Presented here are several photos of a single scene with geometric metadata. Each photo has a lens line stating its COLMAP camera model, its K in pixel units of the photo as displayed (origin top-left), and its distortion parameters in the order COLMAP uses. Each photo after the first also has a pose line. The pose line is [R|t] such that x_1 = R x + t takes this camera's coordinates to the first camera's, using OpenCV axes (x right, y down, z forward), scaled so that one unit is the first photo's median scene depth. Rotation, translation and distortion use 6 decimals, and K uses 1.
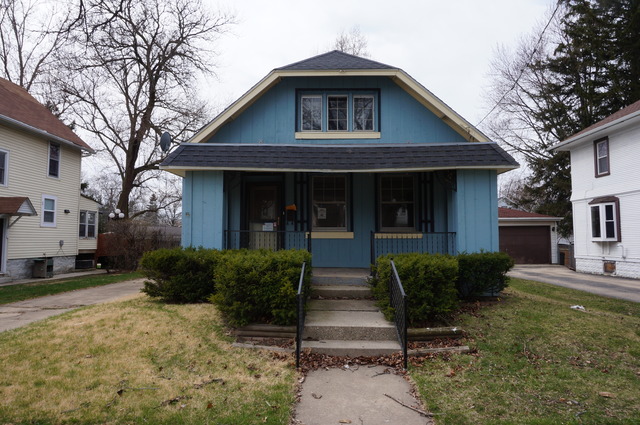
lens RADIAL K [[425.5, 0, 319.7], [0, 425.5, 211.2], [0, 0, 1]] dist [-0.046368, 0.020976]
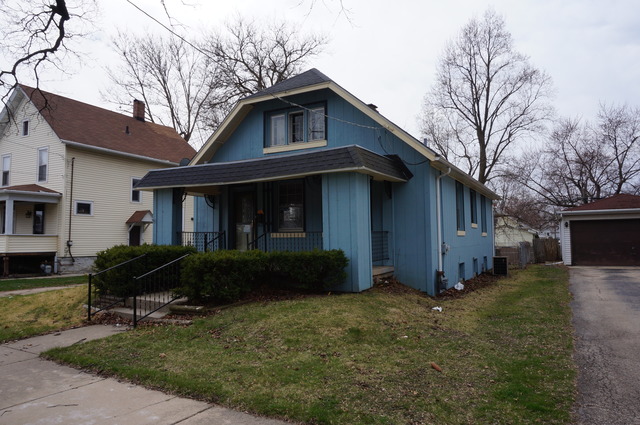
lens RADIAL K [[425.5, 0, 320.6], [0, 425.5, 209.5], [0, 0, 1]] dist [-0.046368, 0.020976]
pose [[0.880943, -0.036892, -0.471783, 0.633511], [0.036038, 0.999292, -0.010850, 0.003448], [0.471849, -0.007444, 0.881648, 0.026328]]
